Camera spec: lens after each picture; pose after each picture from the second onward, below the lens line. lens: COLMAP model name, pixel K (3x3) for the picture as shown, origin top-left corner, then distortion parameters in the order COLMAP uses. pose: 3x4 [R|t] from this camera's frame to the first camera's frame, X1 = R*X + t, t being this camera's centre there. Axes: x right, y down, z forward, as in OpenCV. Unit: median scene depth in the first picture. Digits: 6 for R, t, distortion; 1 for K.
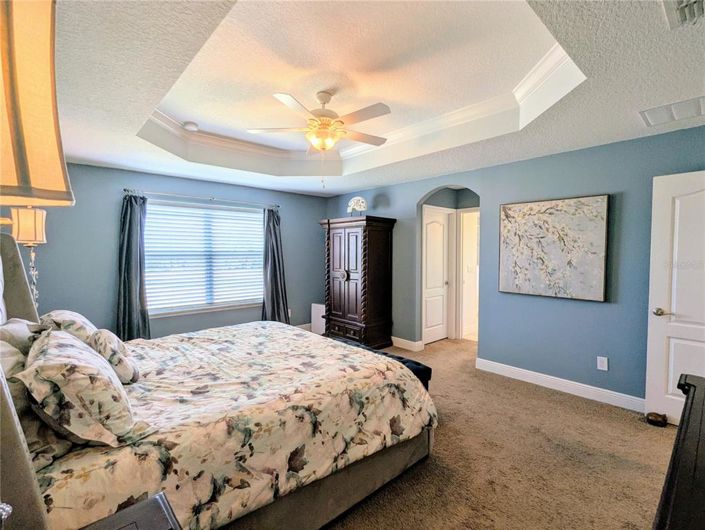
lens RADIAL K [[336.6, 0, 354.9], [0, 336.6, 262.9], [0, 0, 1]] dist [-0.004953, -0.000366]
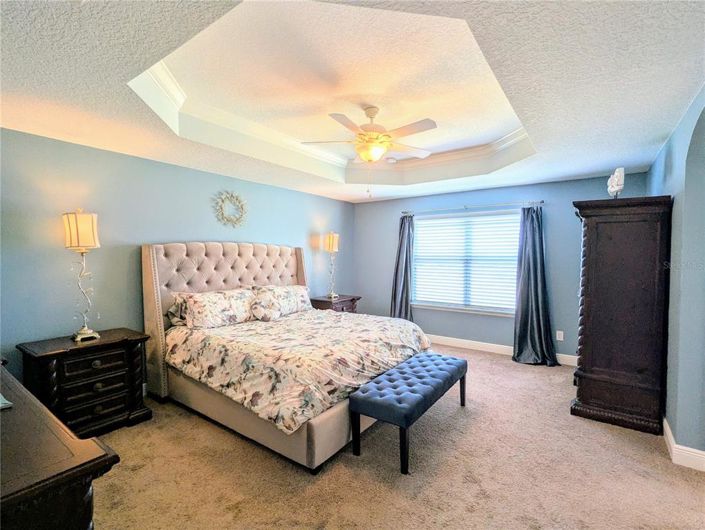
lens RADIAL K [[336.6, 0, 352.5], [0, 336.6, 265.5], [0, 0, 1]] dist [-0.004953, -0.000366]
pose [[0.209253, 0.033348, -0.977293, 0.846914], [-0.036932, 0.998975, 0.026180, -0.029755], [0.977164, 0.030615, 0.210270, 0.653551]]
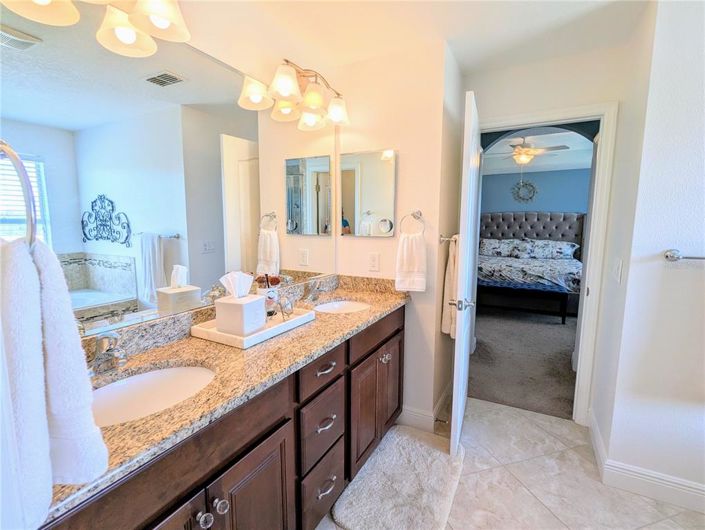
lens RADIAL K [[336.6, 0, 350.5], [0, 336.6, 264.2], [0, 0, 1]] dist [-0.004953, -0.000366]
pose [[-0.941950, 0.049351, -0.332106, 1.222924], [-0.005276, 0.986841, 0.161607, -0.075392], [0.335712, 0.153978, -0.929295, 1.986703]]
